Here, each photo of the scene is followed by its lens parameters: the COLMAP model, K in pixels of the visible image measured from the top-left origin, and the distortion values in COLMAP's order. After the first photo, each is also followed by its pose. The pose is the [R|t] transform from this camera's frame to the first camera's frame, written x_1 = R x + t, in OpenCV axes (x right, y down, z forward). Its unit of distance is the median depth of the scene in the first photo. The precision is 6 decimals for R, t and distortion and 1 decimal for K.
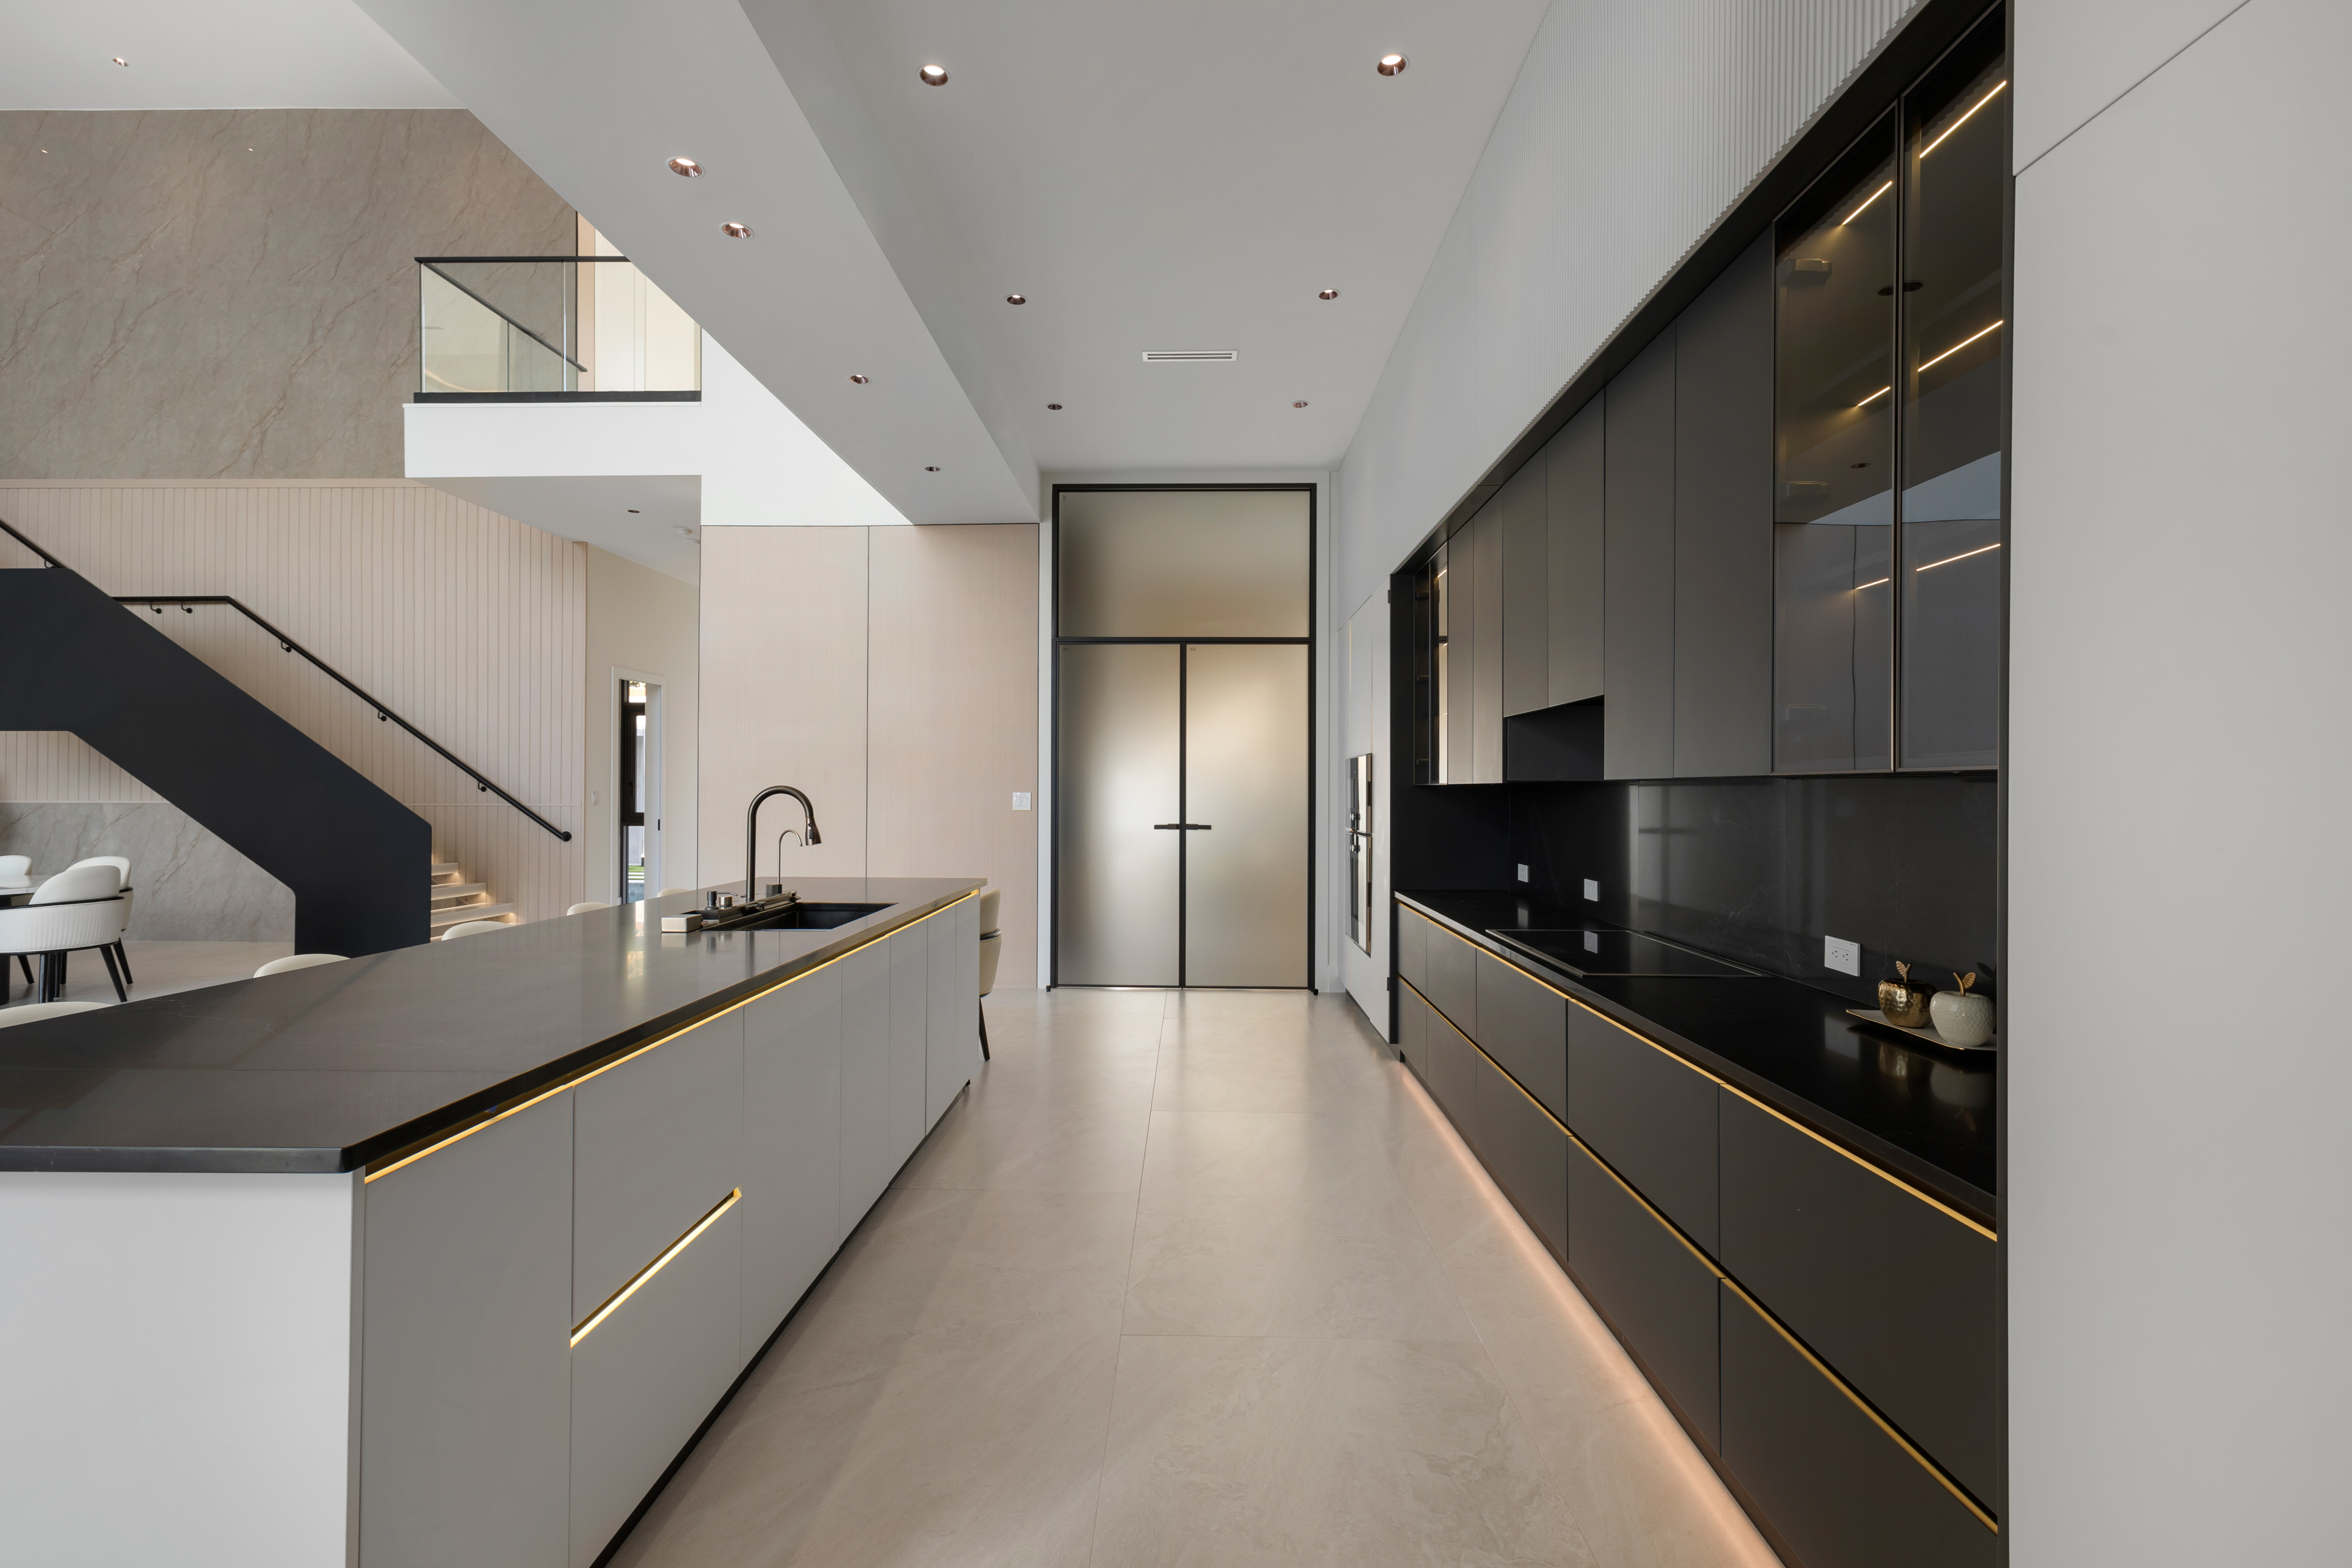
lens RADIAL K [[1003.1, 0, 1180.6], [0, 1003.1, 789.2], [0, 0, 1]] dist [0.001591, 0.000751]
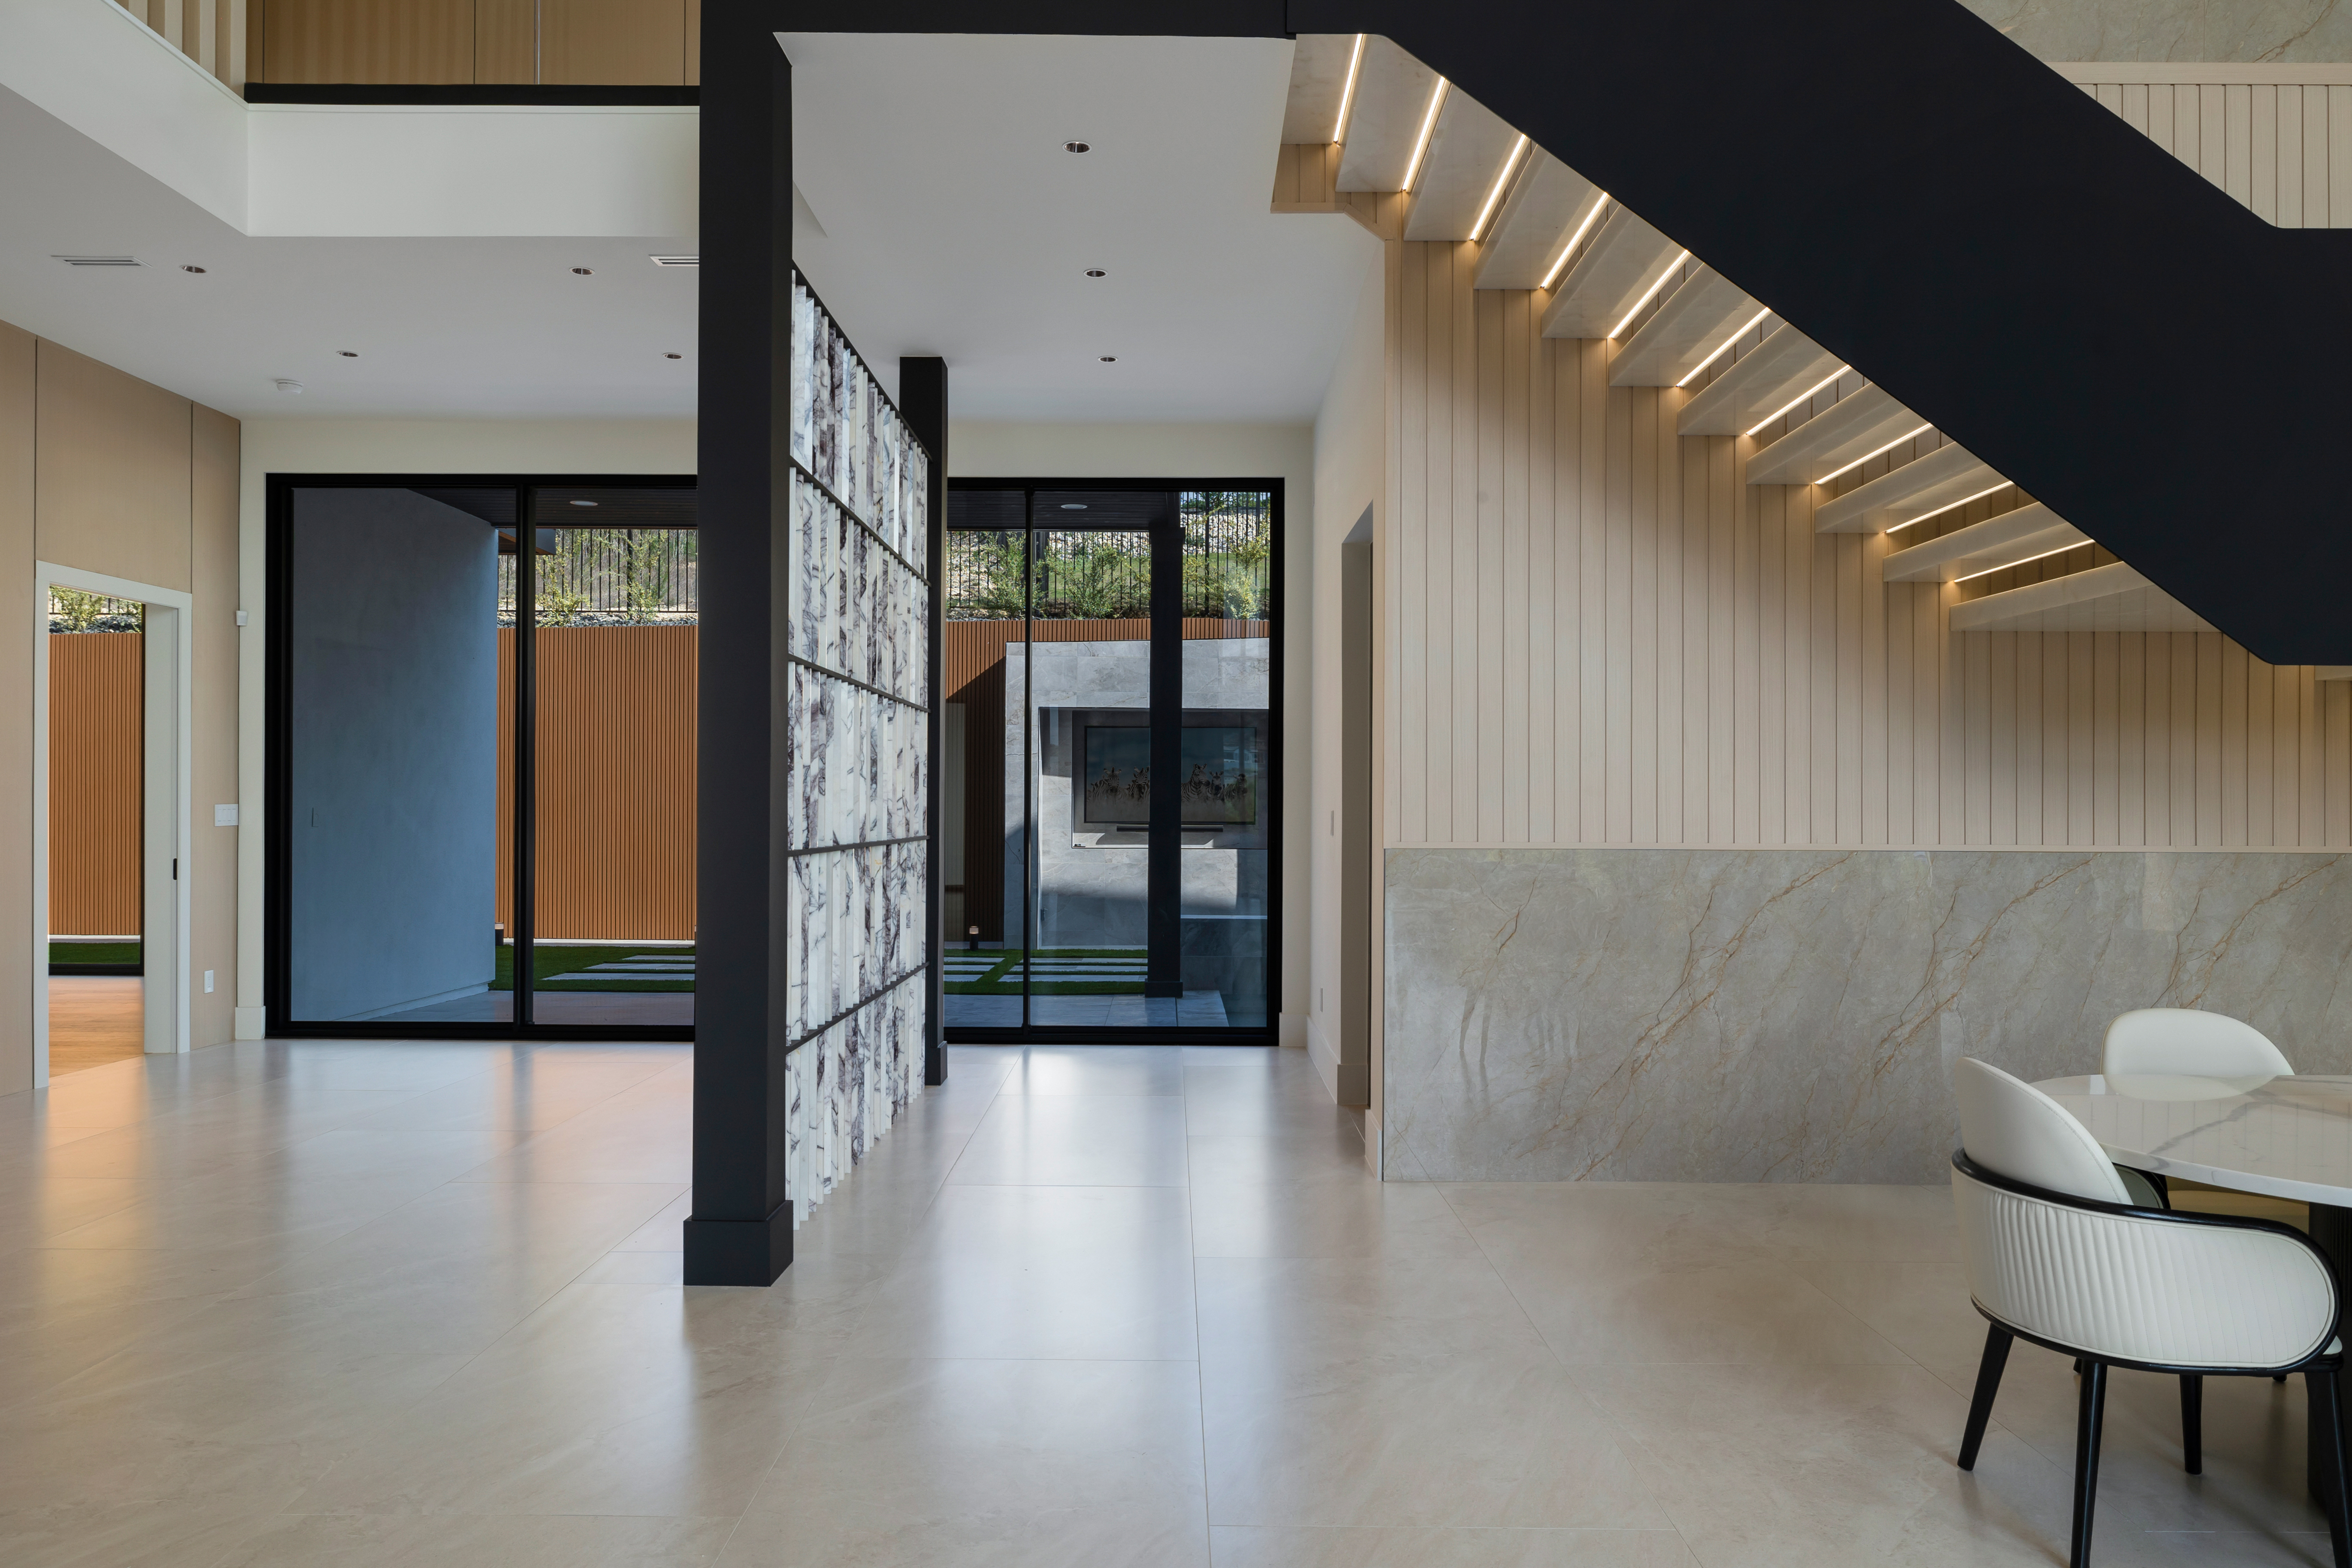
lens RADIAL K [[1588.4, 0, 1183.6], [0, 1588.4, 805.2], [0, 0, 1]] dist [0.001372, 0.001233]
pose [[0.999900, 0.005910, 0.012874, -1.425039], [-0.005897, 0.999982, -0.001039, -0.002637], [-0.012880, 0.000963, 0.999917, 0.360825]]
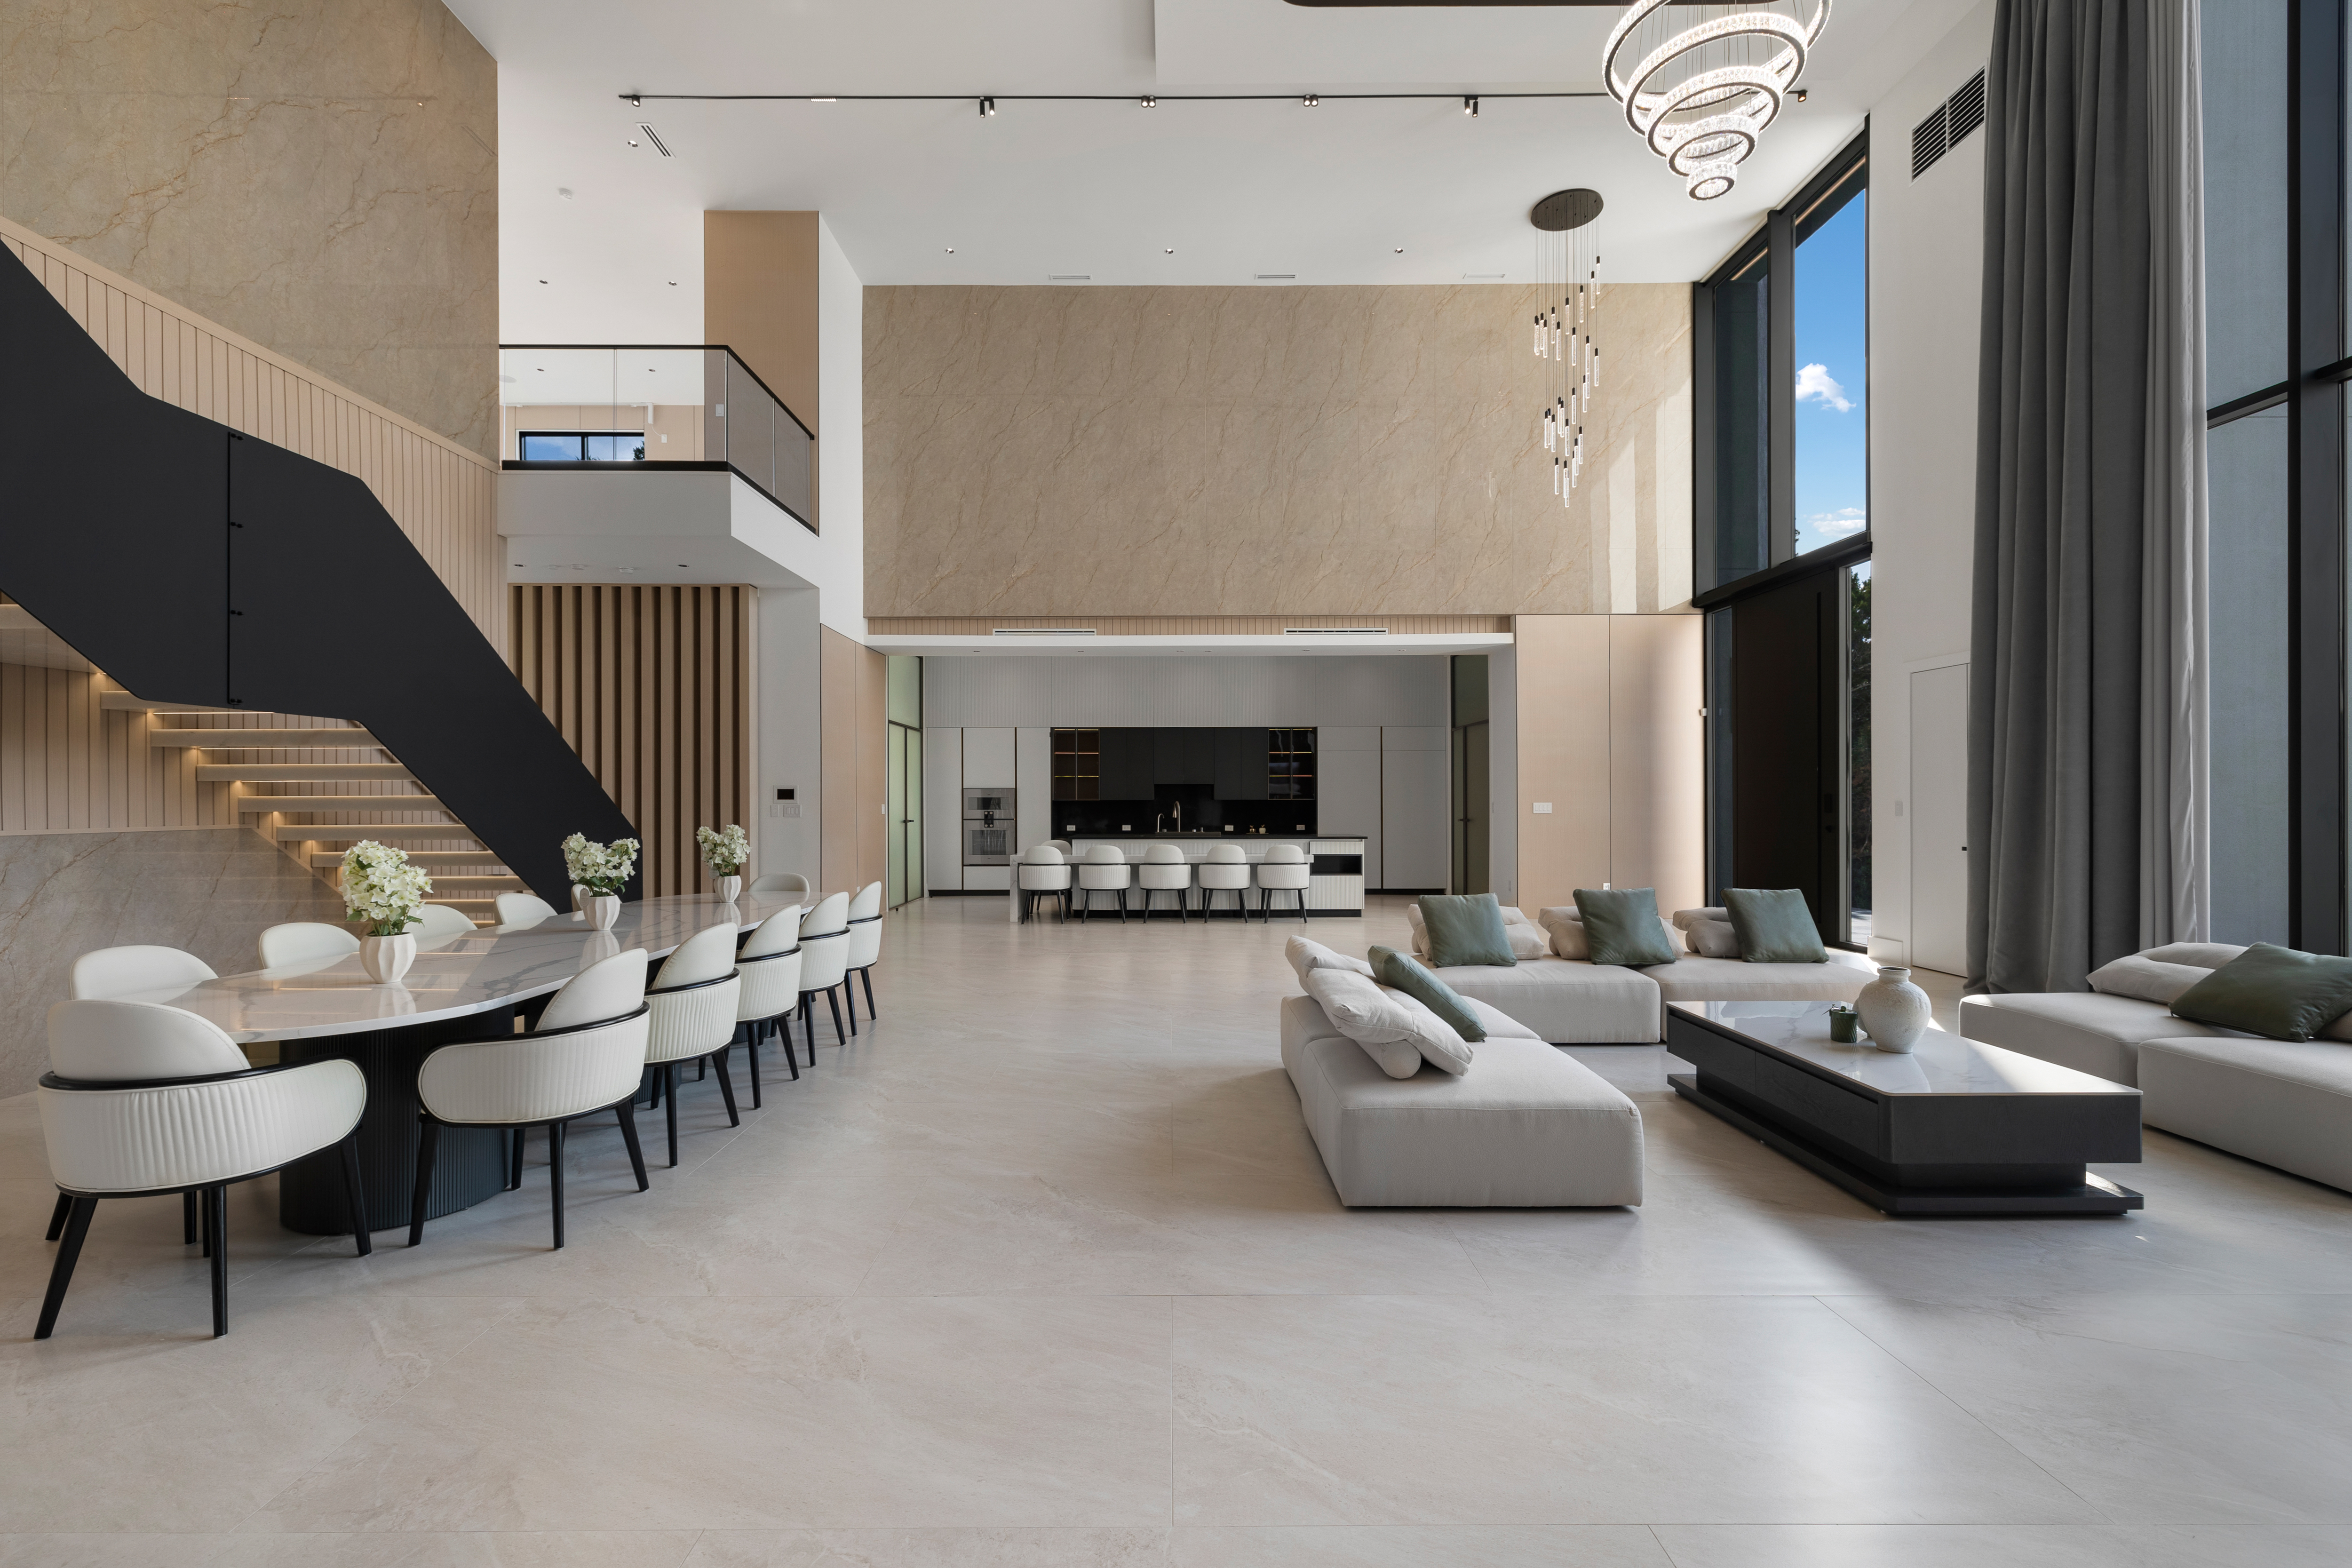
lens RADIAL K [[1003.1, 0, 1169.4], [0, 1003.1, 797.5], [0, 0, 1]] dist [0.001591, 0.000751]
pose [[-0.011719, 0.000696, 0.999931, -1.535076], [0.001812, 0.999998, -0.000674, -0.004923], [-0.999930, 0.001804, -0.011720, 0.403558]]
